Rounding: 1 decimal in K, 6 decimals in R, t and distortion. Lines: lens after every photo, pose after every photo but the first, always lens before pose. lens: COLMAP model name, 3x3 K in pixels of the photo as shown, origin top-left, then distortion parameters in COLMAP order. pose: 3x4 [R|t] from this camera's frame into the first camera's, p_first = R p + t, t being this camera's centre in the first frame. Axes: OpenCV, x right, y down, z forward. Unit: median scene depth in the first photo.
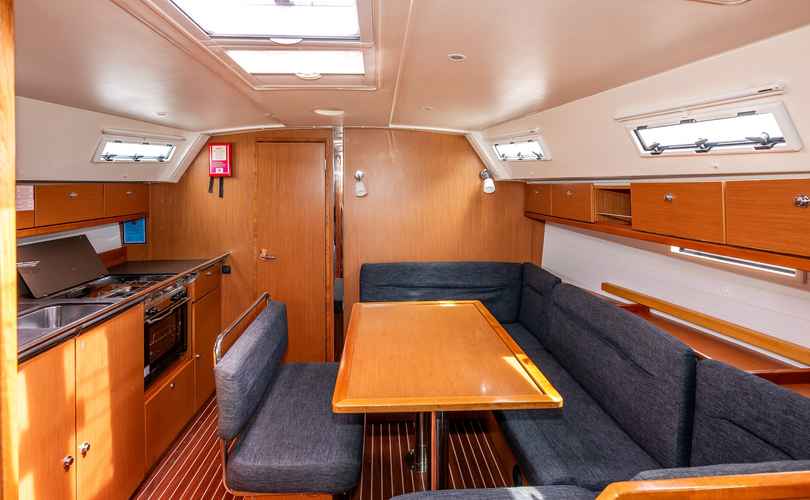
lens RADIAL K [[419.3, 0, 400.9], [0, 419.3, 188.0], [0, 0, 1]] dist [-0.002496, -0.000085]
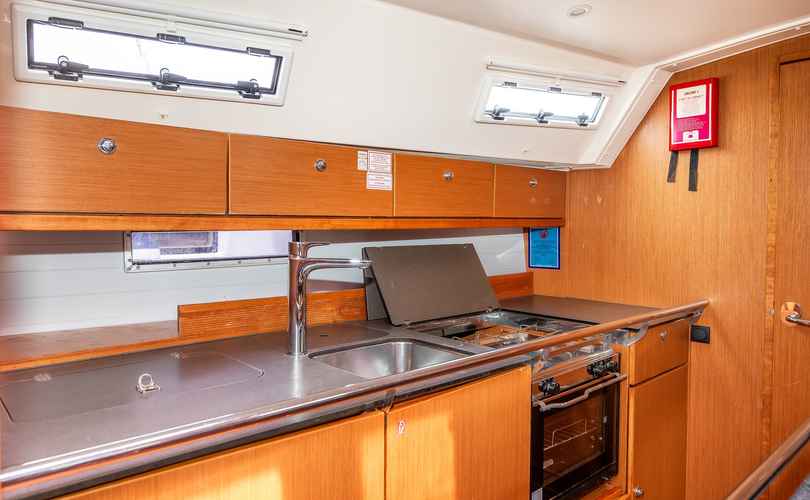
lens RADIAL K [[531.9, 0, 371.7], [0, 531.9, 240.7], [0, 0, 1]] dist [-0.001387, -0.003178]
pose [[0.596311, 0.026823, -0.802305, -0.171569], [-0.009686, 0.999609, 0.026220, 0.084088], [0.802695, -0.007864, 0.596338, 0.364853]]
